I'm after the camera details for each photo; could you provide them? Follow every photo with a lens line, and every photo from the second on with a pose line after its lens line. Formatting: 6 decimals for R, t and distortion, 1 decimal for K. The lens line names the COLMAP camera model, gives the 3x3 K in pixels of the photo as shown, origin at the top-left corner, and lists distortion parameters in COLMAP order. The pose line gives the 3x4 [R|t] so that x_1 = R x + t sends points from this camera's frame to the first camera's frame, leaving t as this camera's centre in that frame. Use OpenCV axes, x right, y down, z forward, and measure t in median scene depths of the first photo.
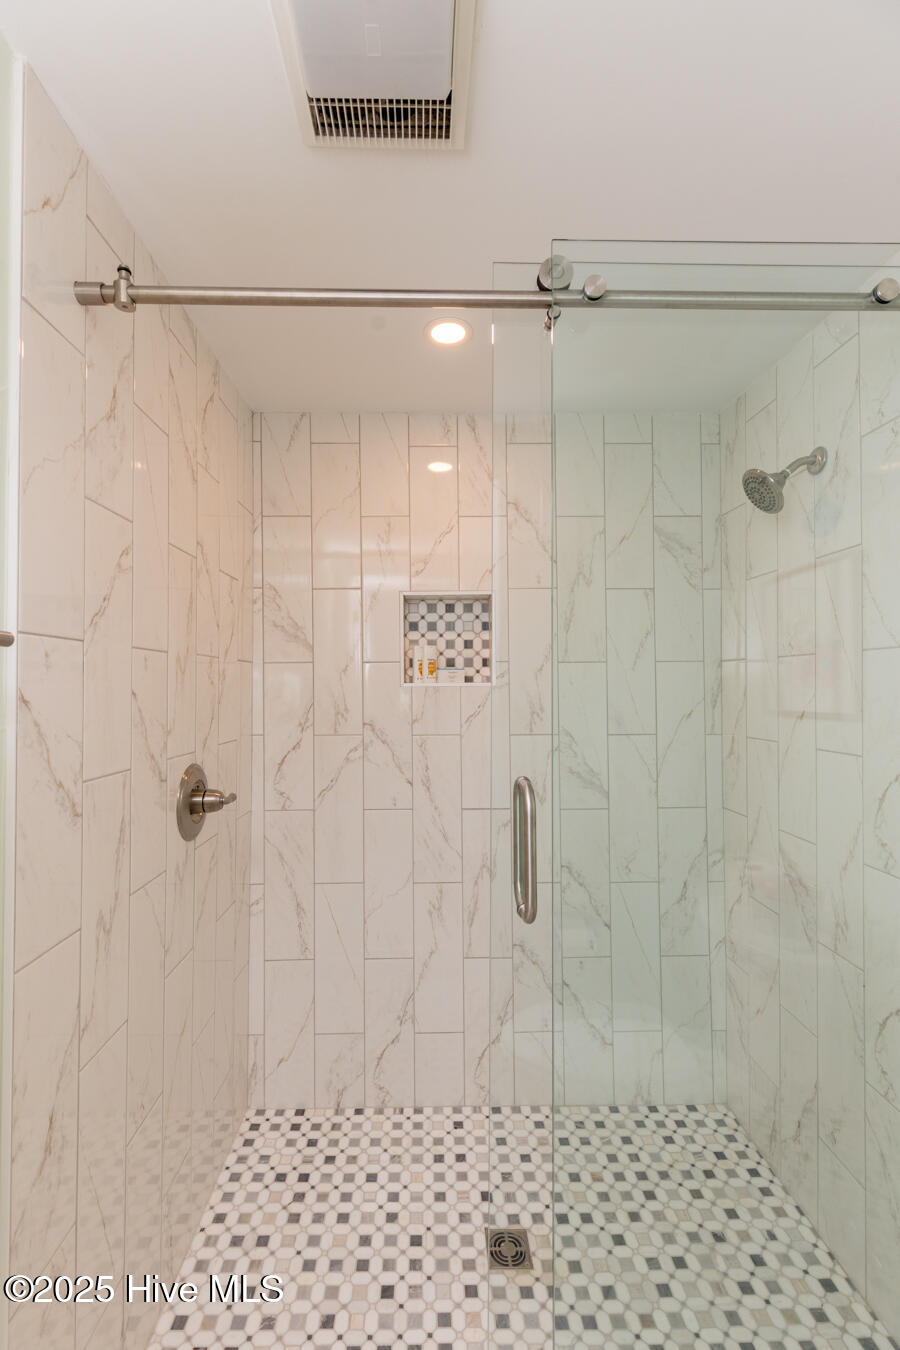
lens RADIAL K [[616.8, 0, 448.1], [0, 616.8, 674.6], [0, 0, 1]] dist [0.010448, -0.000138]
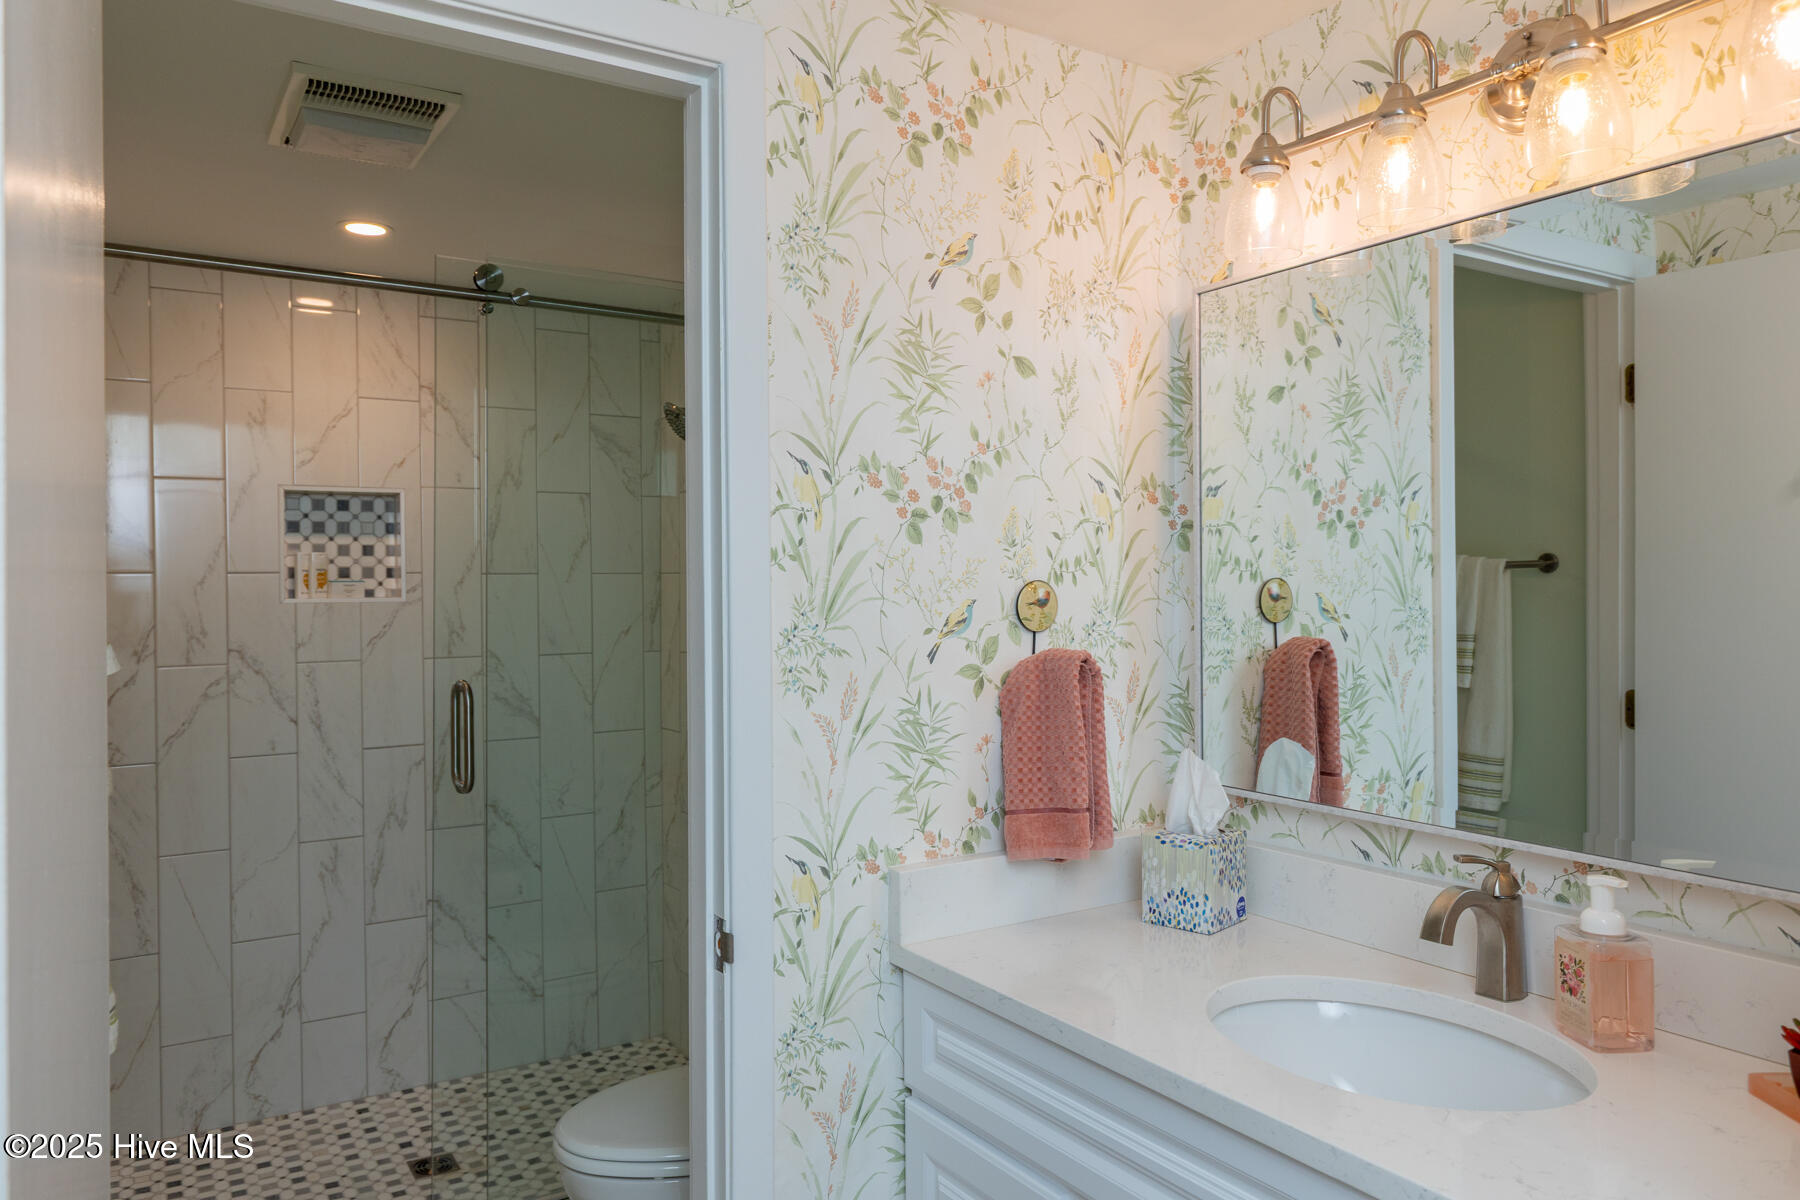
lens RADIAL K [[1236.0, 0, 905.3], [0, 1236.0, 591.1], [0, 0, 1]] dist [-0.015605, -0.000713]
pose [[0.864884, -0.003490, 0.501959, -0.180749], [-0.009453, 0.999685, 0.023240, -0.042050], [-0.501882, -0.024845, 0.864579, -0.814953]]
